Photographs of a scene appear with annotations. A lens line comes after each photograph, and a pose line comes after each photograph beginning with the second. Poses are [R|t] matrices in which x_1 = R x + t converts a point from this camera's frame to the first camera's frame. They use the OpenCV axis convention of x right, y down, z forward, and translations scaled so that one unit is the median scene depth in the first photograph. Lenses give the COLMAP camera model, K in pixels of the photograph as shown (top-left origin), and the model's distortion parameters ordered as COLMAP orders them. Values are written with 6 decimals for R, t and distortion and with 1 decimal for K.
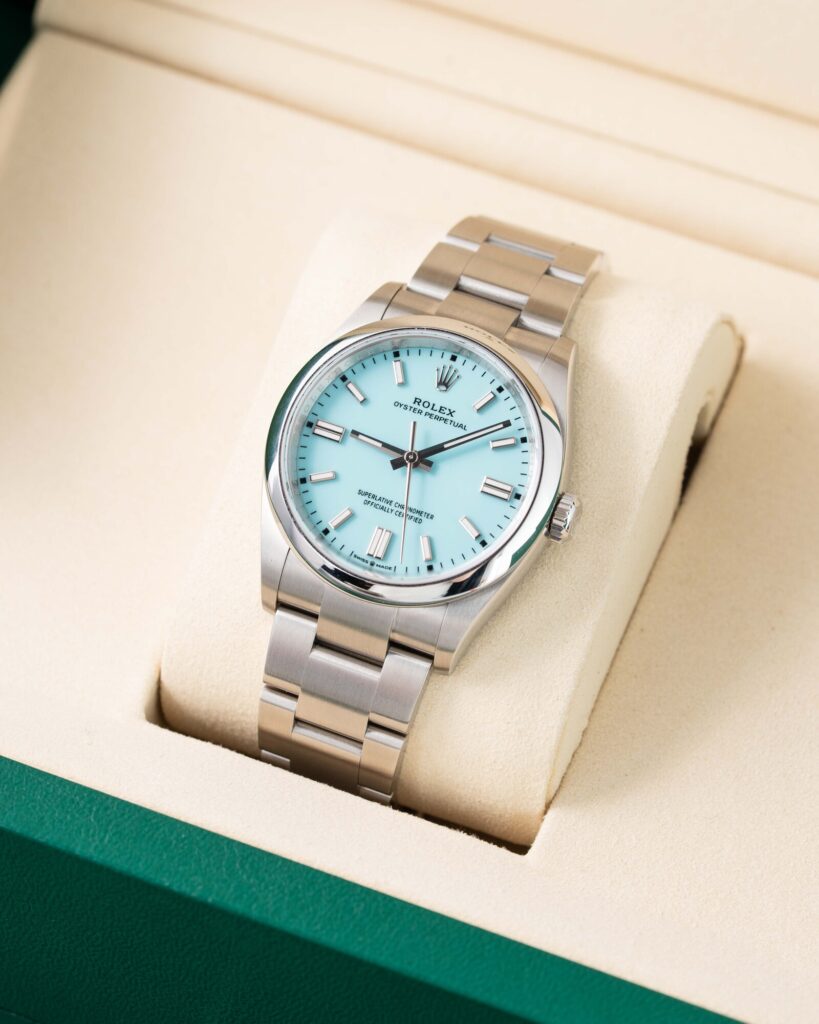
lens RADIAL K [[4099.2, 0, 409.5], [0, 4099.2, 512.0], [0, 0, 1]] dist [0.141536, 5.500721]
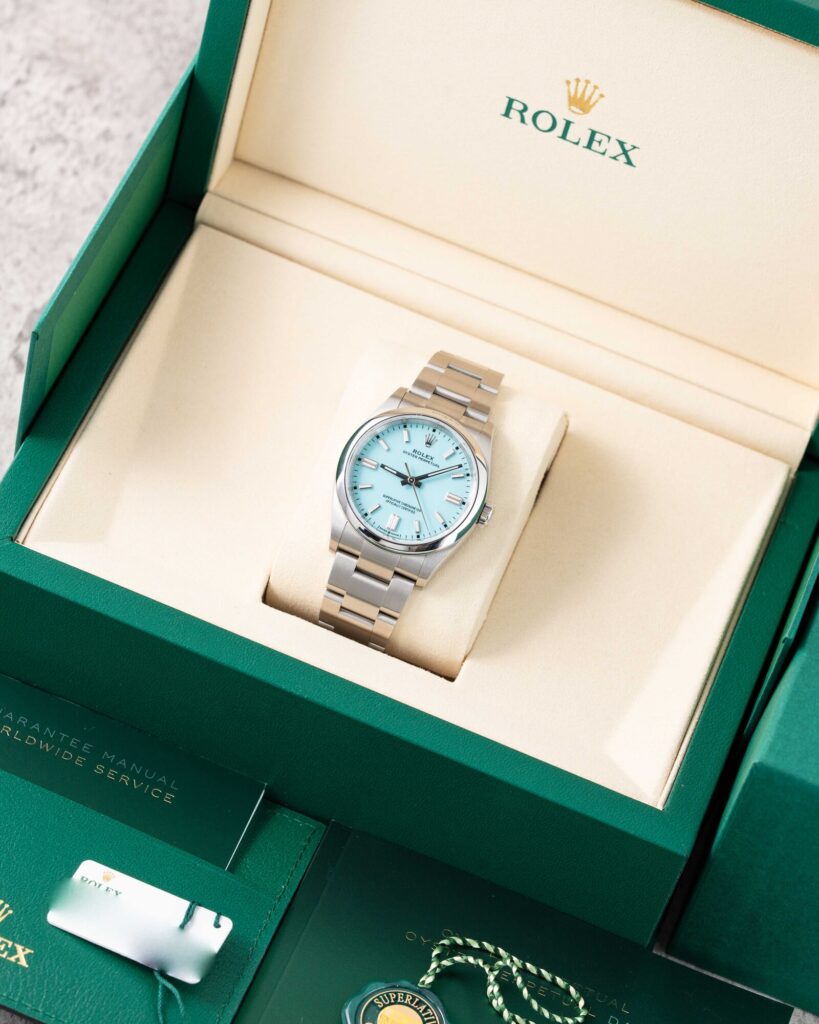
lens RADIAL K [[4099.2, 0, 409.5], [0, 4099.2, 512.0], [0, 0, 1]] dist [0.141536, 5.500721]
pose [[0.989206, 0.060097, 0.133638, -0.263072], [-0.067566, 0.996355, 0.052069, -0.100518], [-0.130022, -0.060536, 0.989661, -0.958607]]
